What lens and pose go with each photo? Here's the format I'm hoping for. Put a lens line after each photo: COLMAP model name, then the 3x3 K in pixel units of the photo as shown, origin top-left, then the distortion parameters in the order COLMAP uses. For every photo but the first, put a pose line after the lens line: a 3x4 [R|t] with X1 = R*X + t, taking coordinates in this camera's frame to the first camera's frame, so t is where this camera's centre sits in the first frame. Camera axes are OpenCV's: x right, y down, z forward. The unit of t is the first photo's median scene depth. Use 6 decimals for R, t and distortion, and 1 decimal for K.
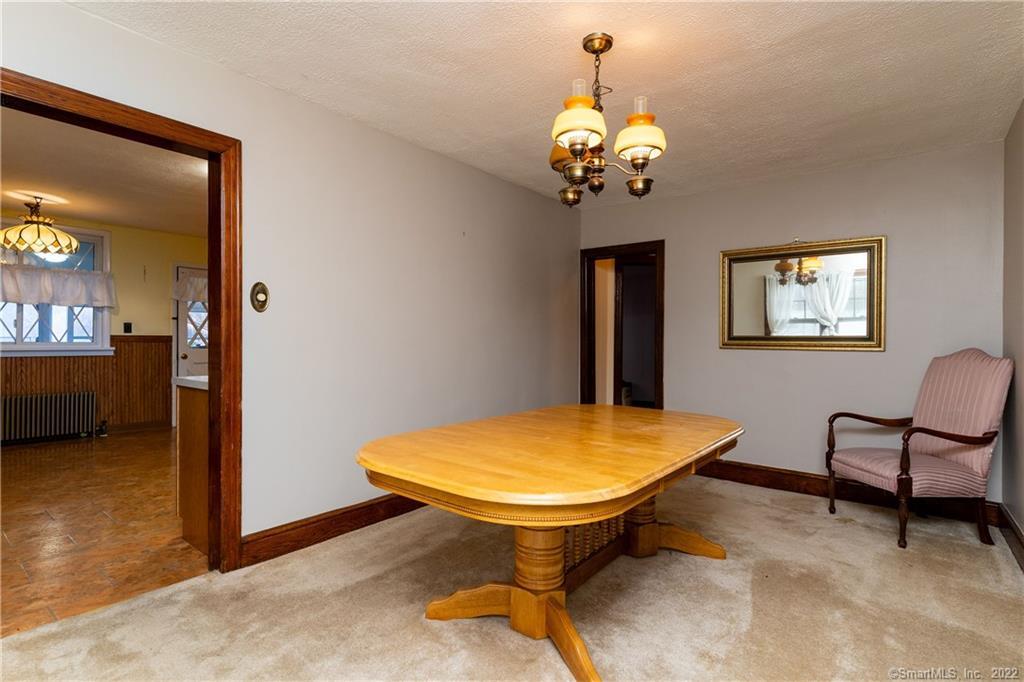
lens RADIAL K [[498.1, 0, 505.2], [0, 498.1, 339.6], [0, 0, 1]] dist [-0.004140, 0.000869]
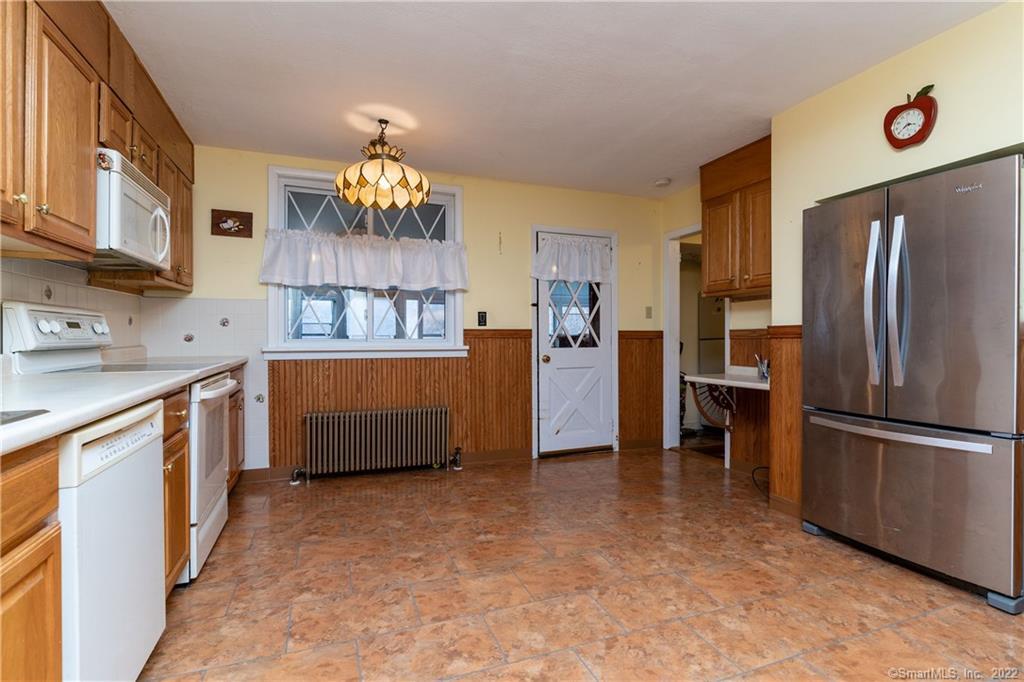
lens RADIAL K [[498.1, 0, 510.2], [0, 498.1, 335.0], [0, 0, 1]] dist [-0.004140, 0.000869]
pose [[0.857801, -0.008066, -0.513919, -0.367506], [0.007123, 0.999967, -0.003805, 0.003124], [0.513933, -0.000396, 0.857830, 0.416497]]
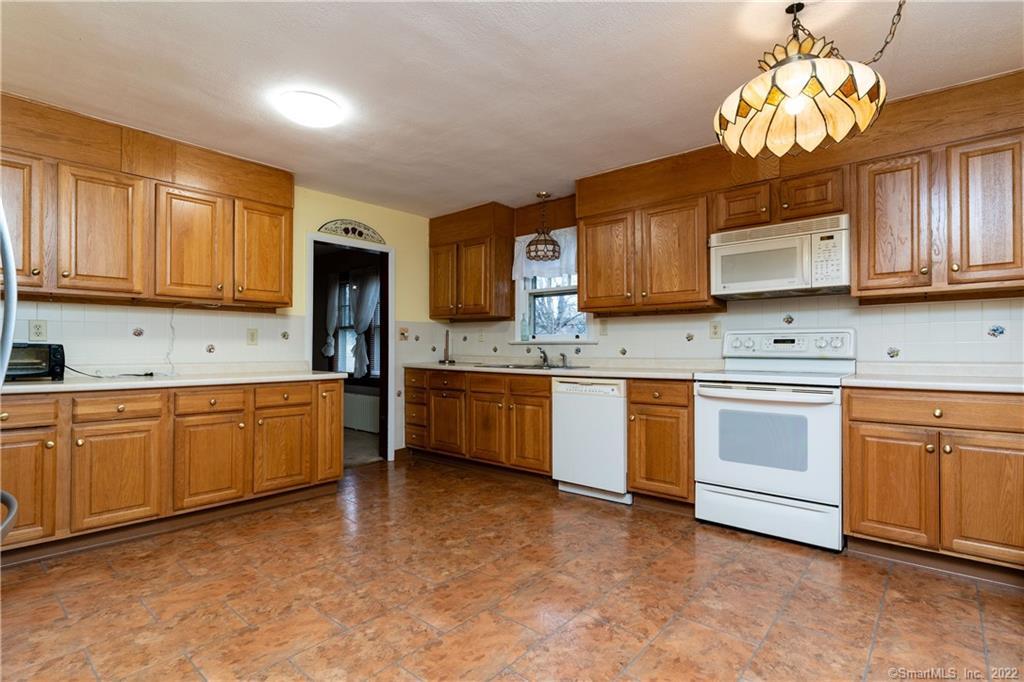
lens RADIAL K [[498.1, 0, 510.1], [0, 498.1, 343.2], [0, 0, 1]] dist [-0.004140, 0.000869]
pose [[-0.998744, -0.004976, 0.049865, -0.586834], [-0.005460, 0.999939, -0.009566, 0.000176], [-0.049814, -0.009826, -0.998710, 1.159483]]
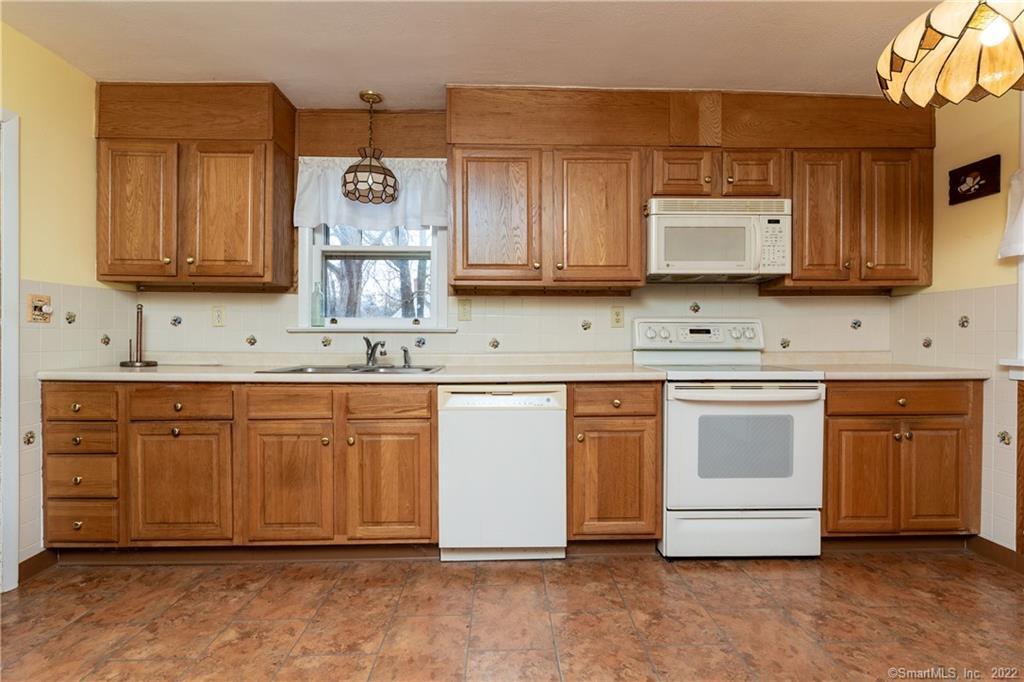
lens RADIAL K [[498.1, 0, 510.5], [0, 498.1, 340.1], [0, 0, 1]] dist [-0.004140, 0.000869]
pose [[-0.769458, -0.002122, -0.638694, -0.392660], [-0.004867, 0.999985, 0.002542, -0.000505], [0.638679, 0.005065, -0.769457, 0.851193]]
